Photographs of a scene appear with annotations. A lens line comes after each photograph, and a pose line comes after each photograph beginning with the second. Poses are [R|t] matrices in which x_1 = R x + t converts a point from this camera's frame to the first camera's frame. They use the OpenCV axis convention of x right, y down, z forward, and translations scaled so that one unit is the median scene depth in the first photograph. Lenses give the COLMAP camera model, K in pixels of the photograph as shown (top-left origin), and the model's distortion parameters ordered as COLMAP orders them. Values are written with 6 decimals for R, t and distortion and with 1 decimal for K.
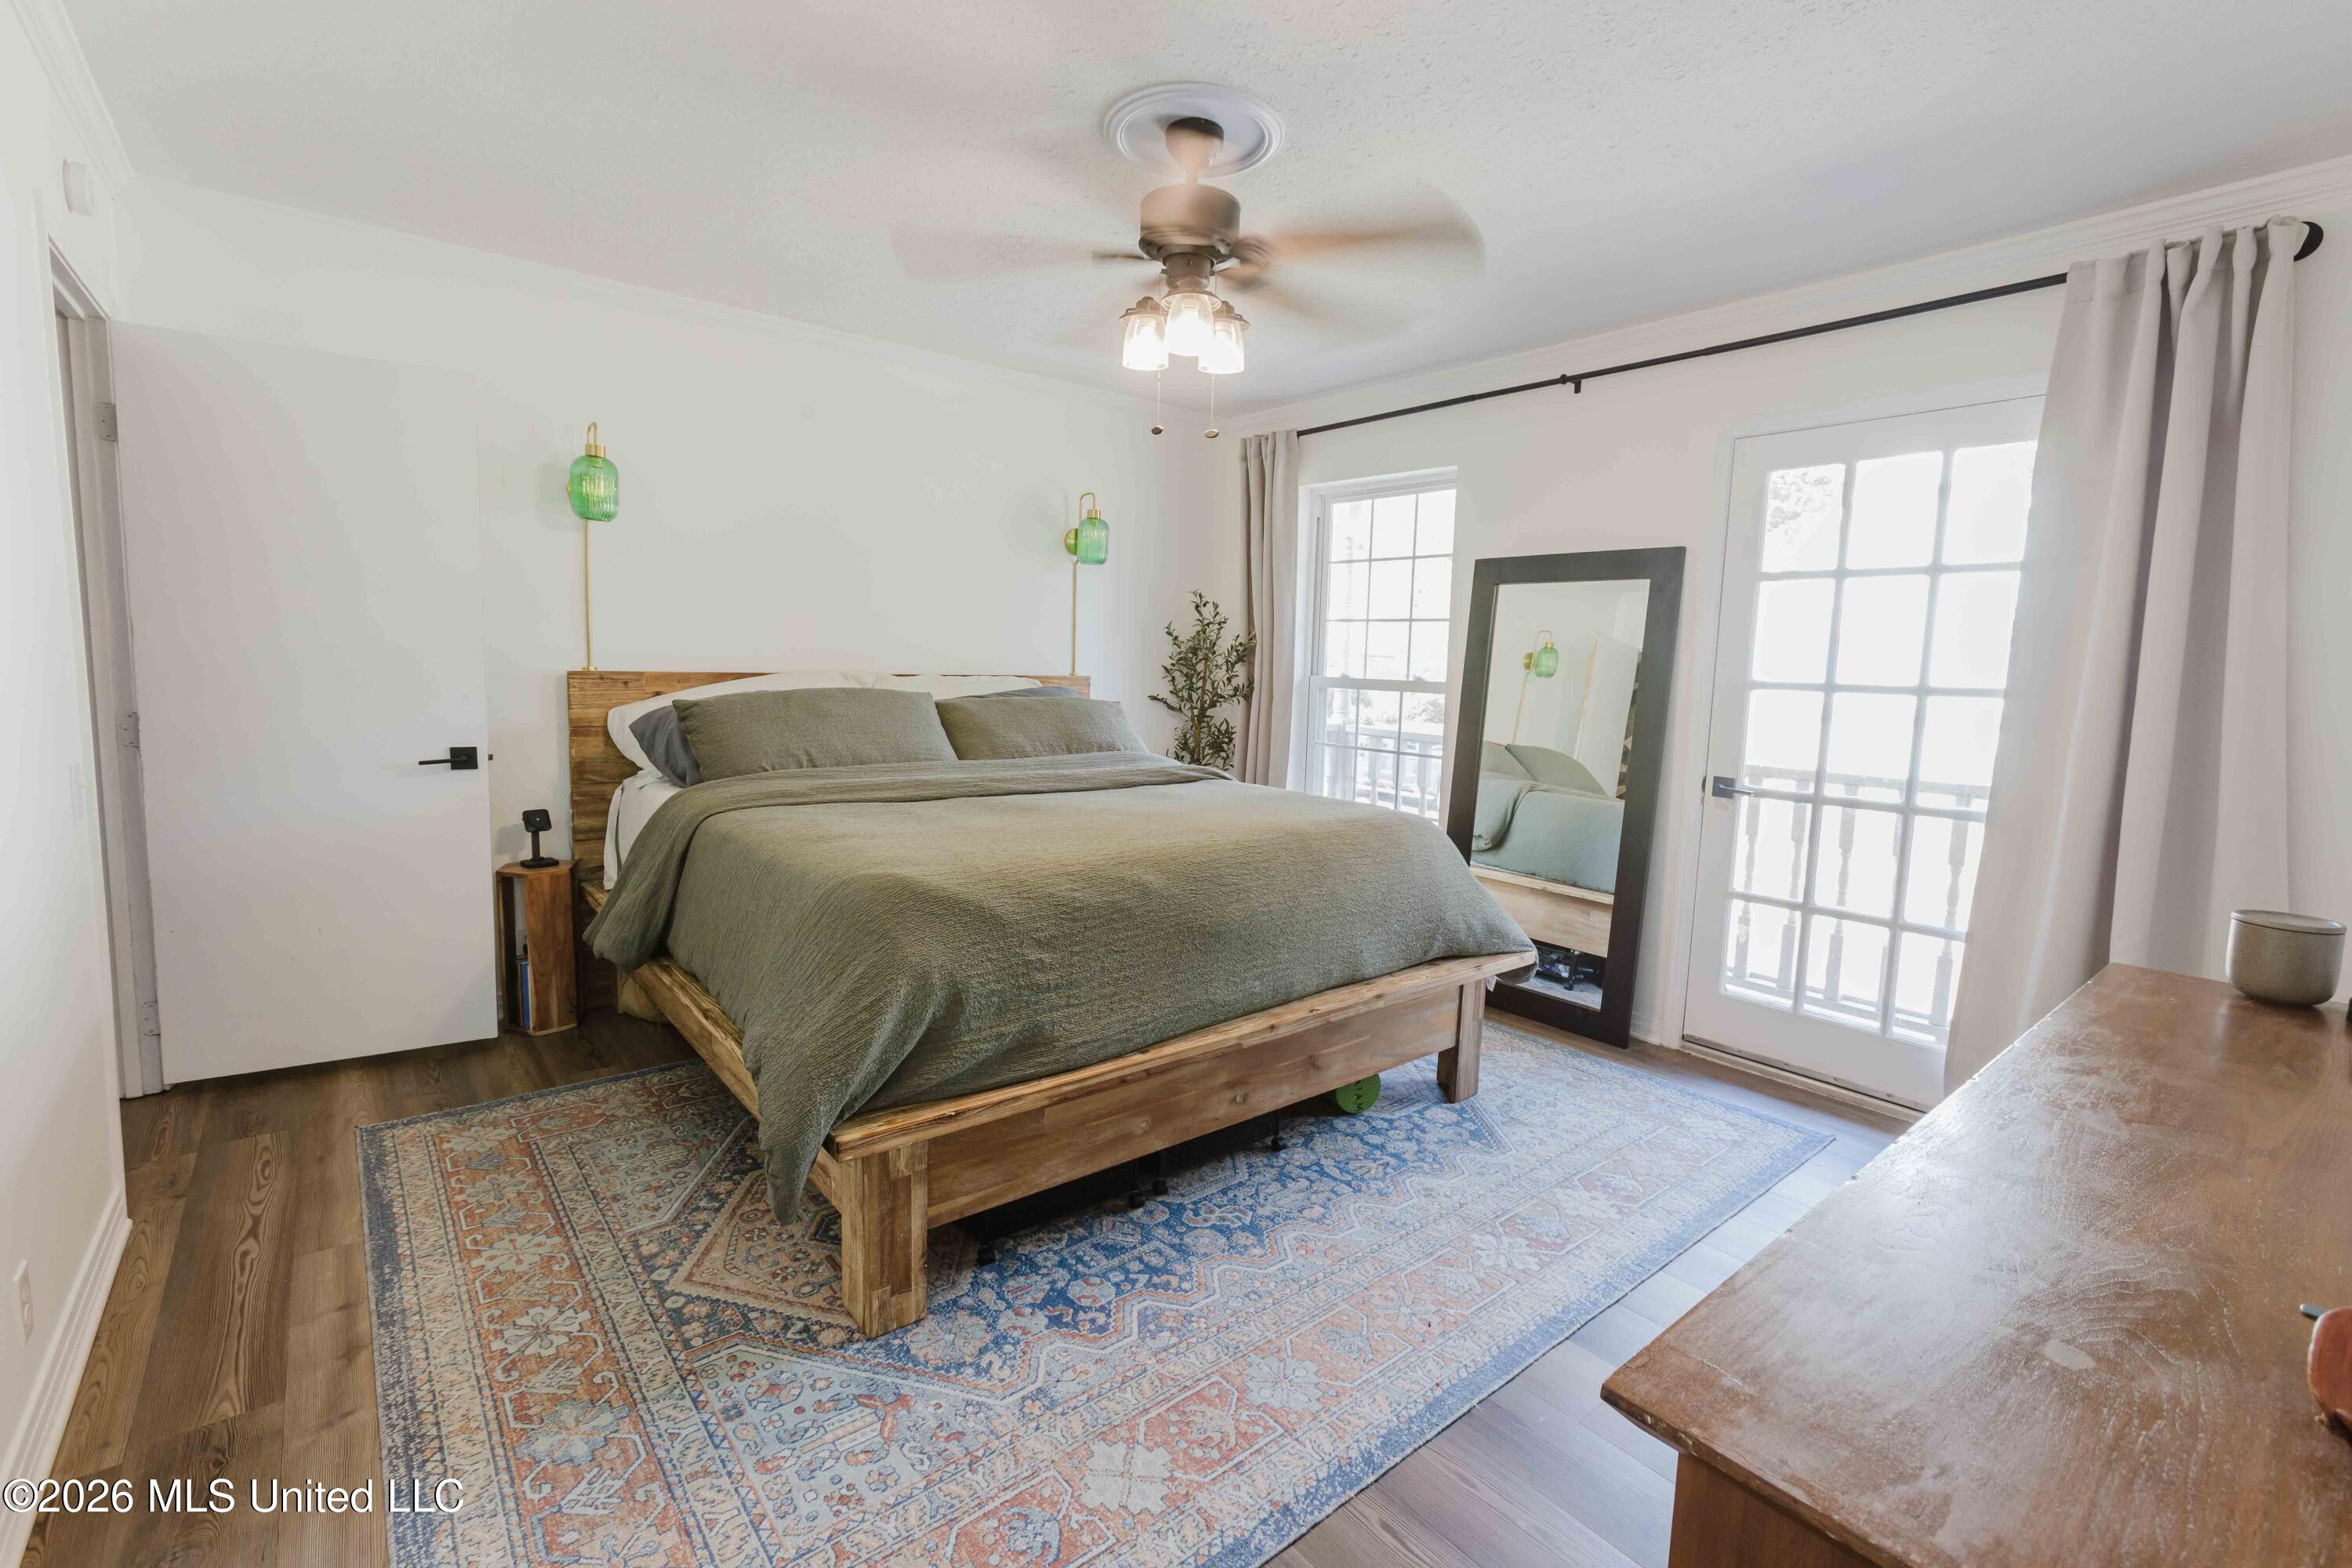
lens RADIAL K [[1034.0, 0, 1166.2], [0, 1034.0, 771.5], [0, 0, 1]] dist [-0.017862, 0.012045]
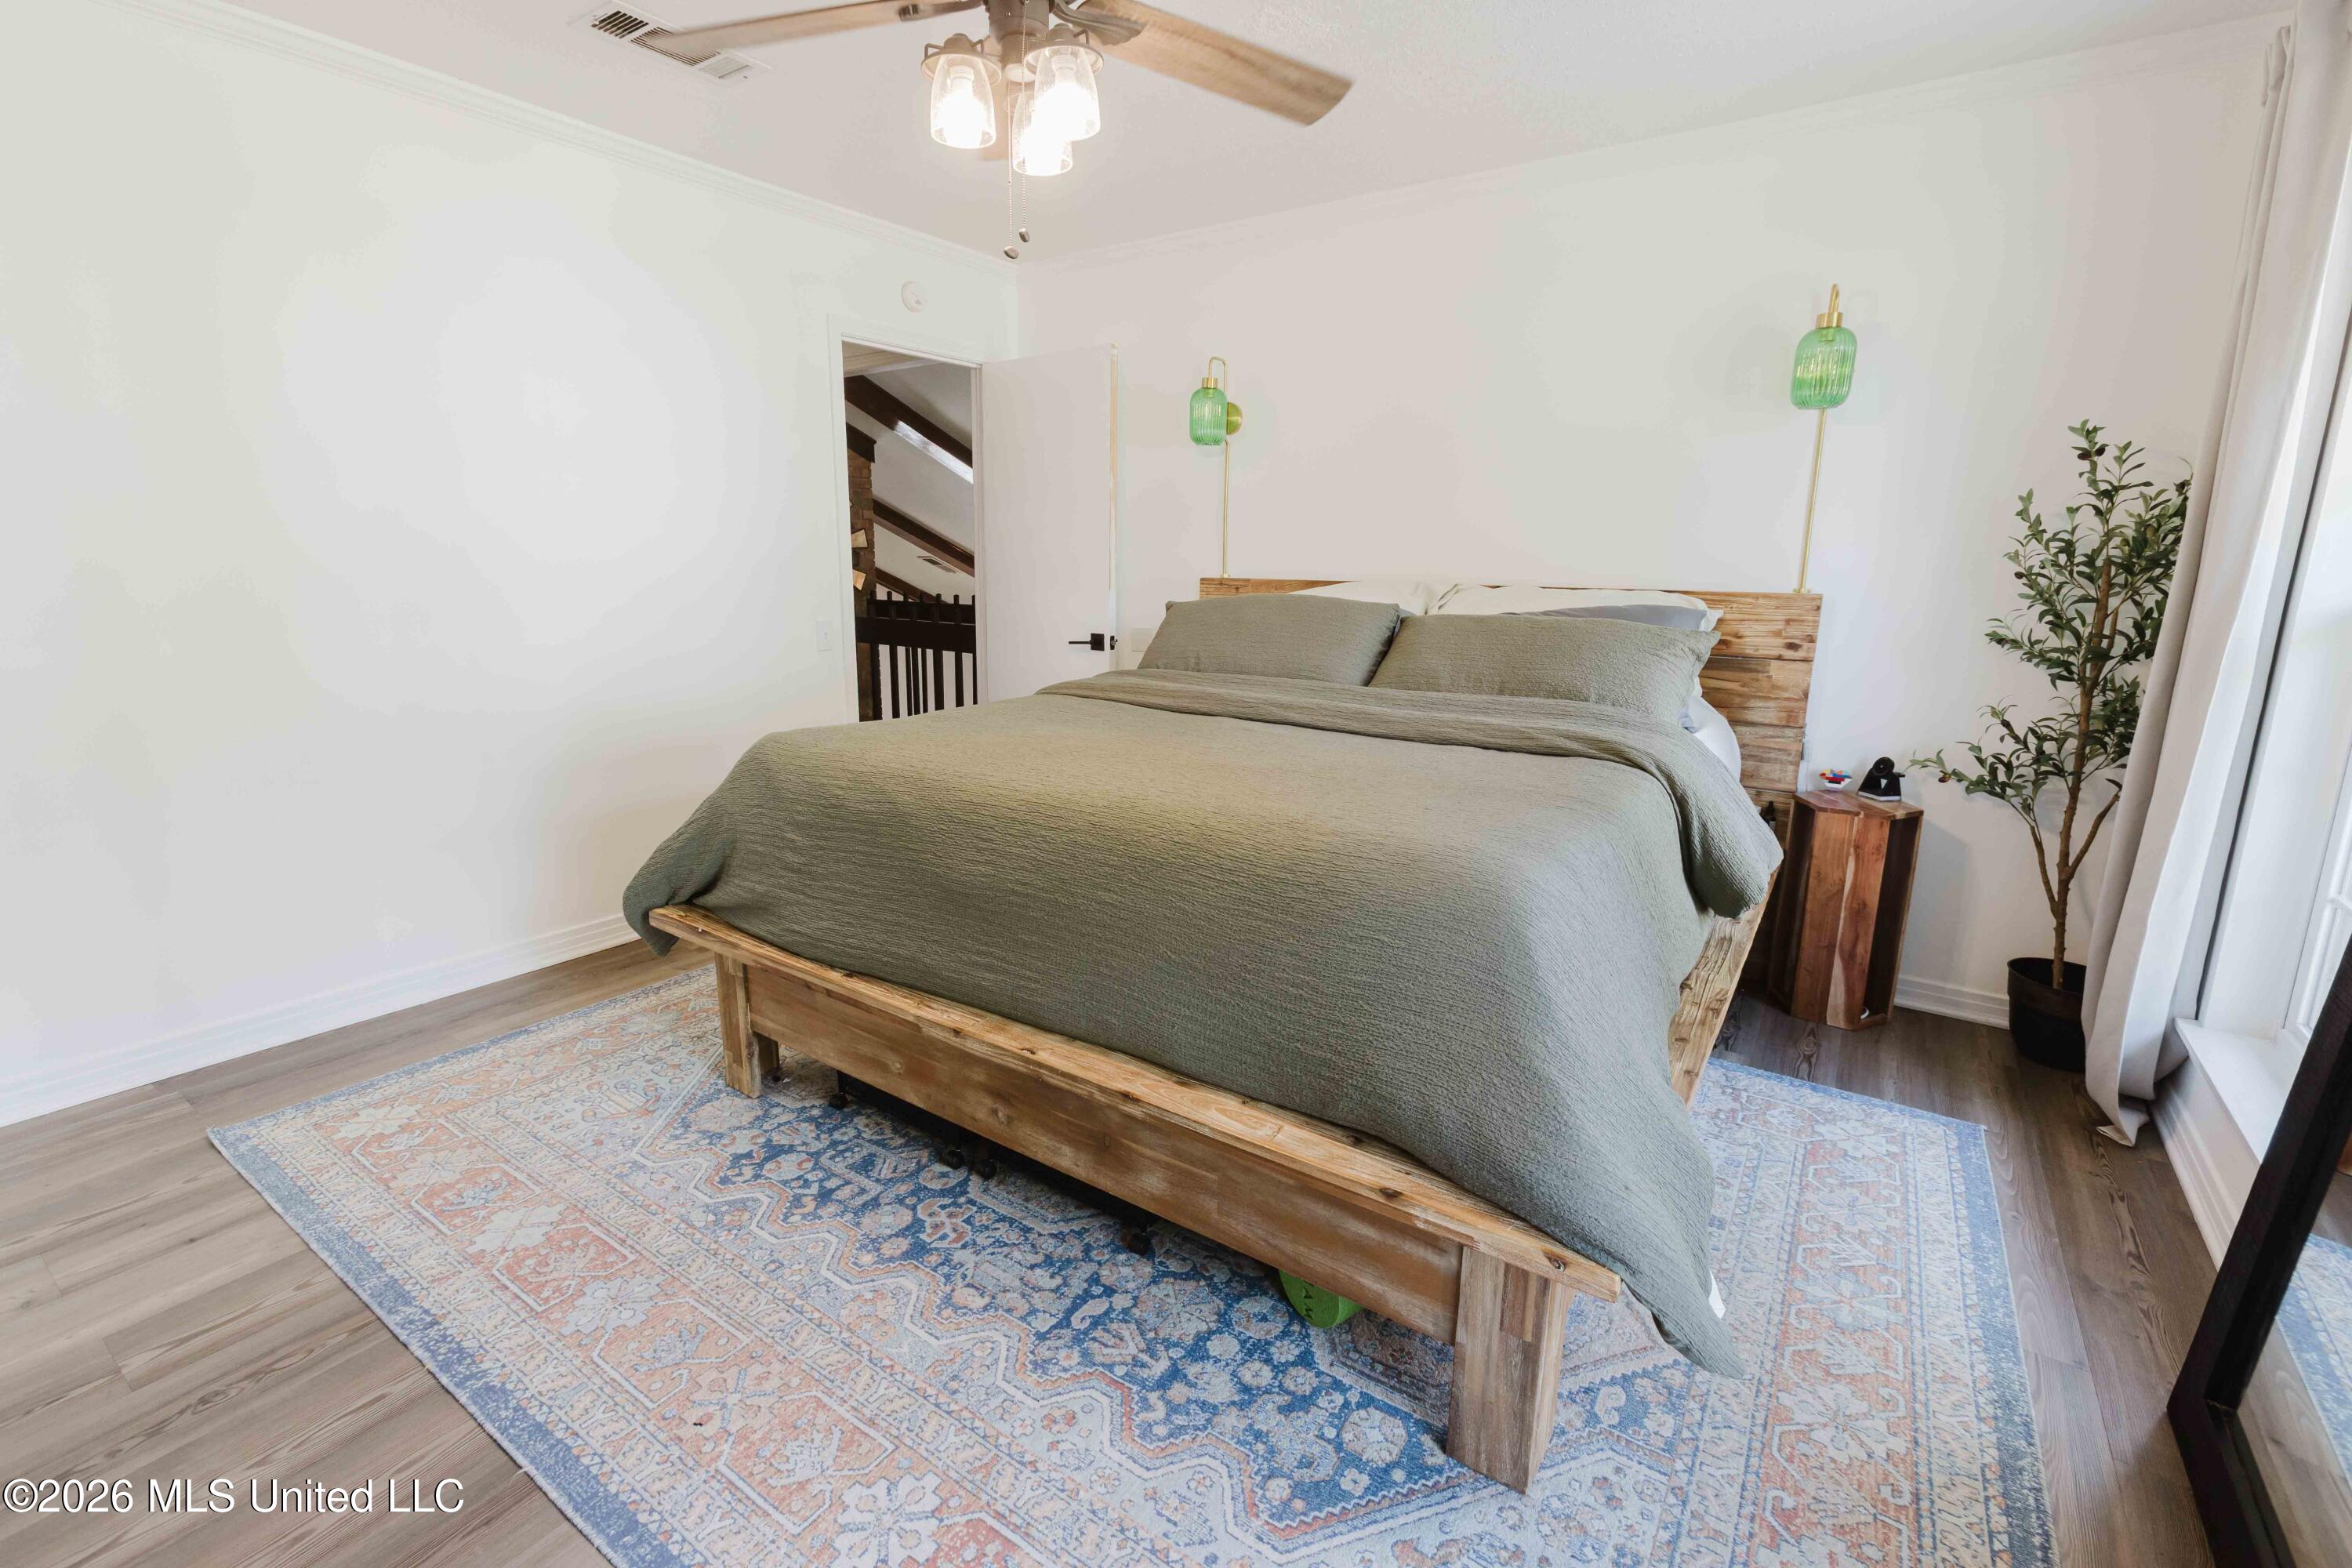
lens RADIAL K [[1034.0, 0, 1166.2], [0, 1034.0, 771.5], [0, 0, 1]] dist [-0.017862, 0.012045]
pose [[0.278928, 0.171538, -0.944867, 0.828289], [-0.108991, 0.983214, 0.146325, -0.069412], [0.954107, 0.062167, 0.292942, 0.906929]]
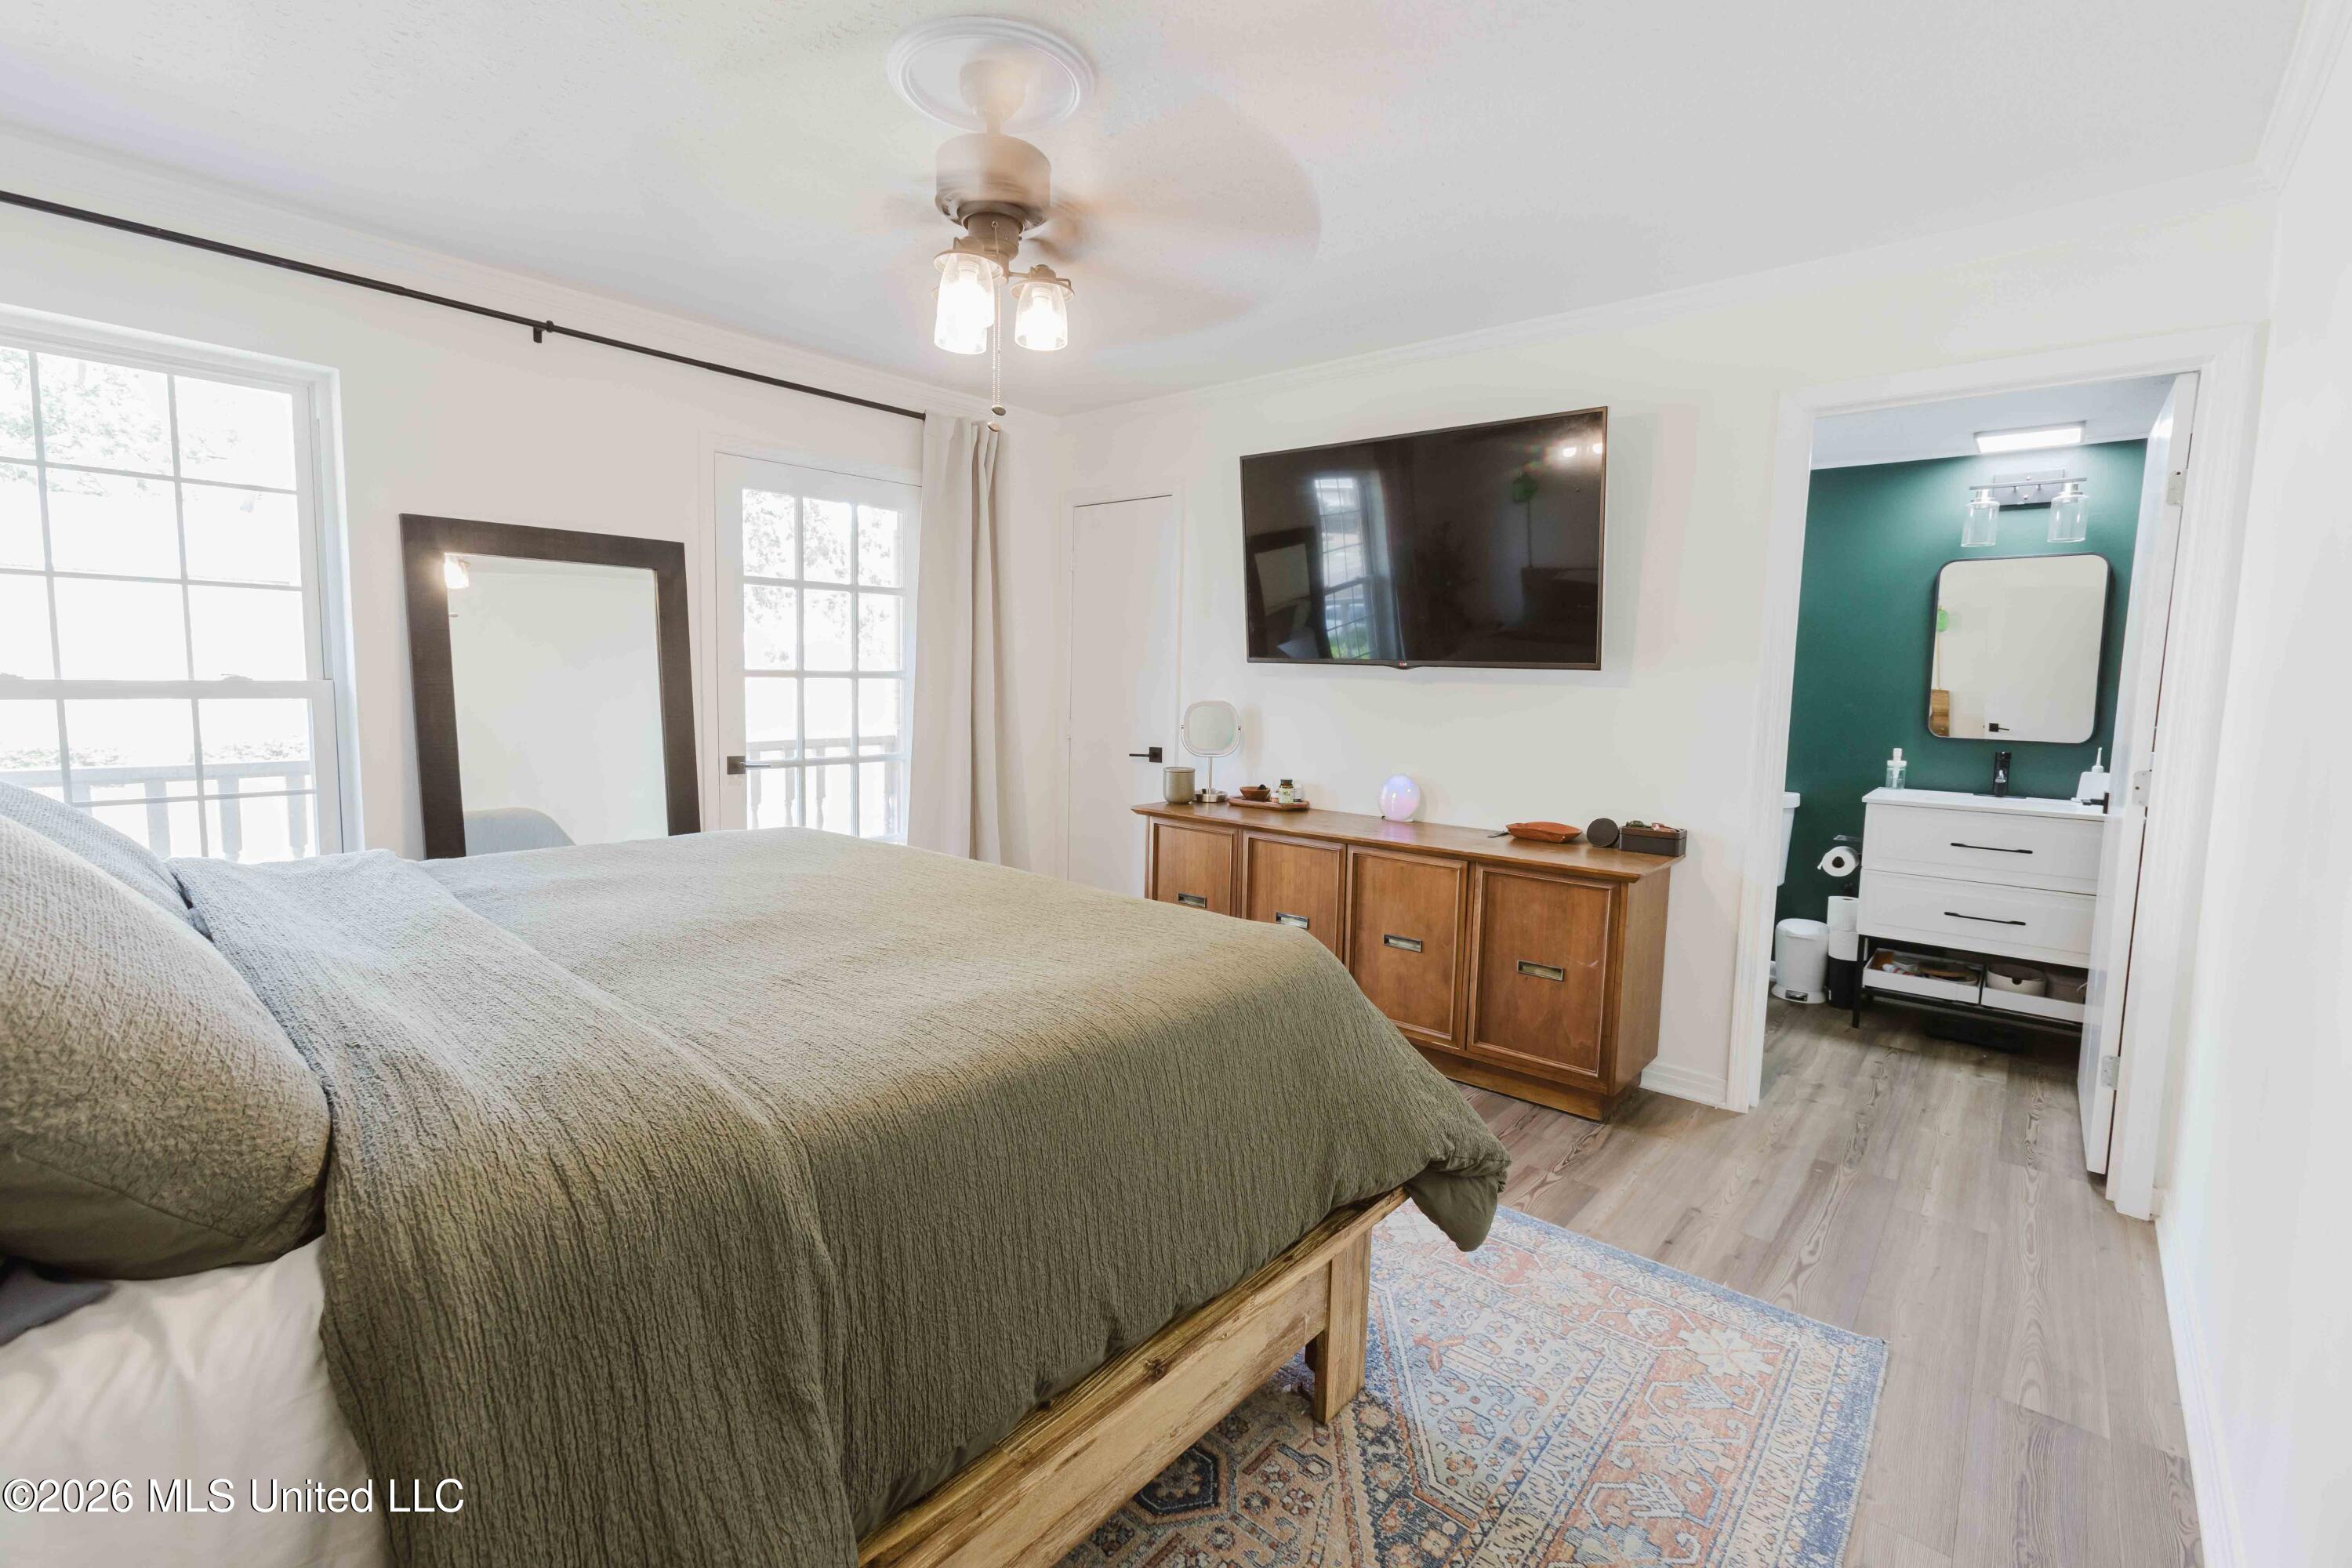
lens RADIAL K [[1034.0, 0, 1166.2], [0, 1034.0, 771.5], [0, 0, 1]] dist [-0.017862, 0.012045]
pose [[-0.180182, -0.127674, 0.975312, -0.913860], [0.082370, 0.986099, 0.144303, -0.144711], [-0.980178, 0.106338, -0.167161, 1.037175]]
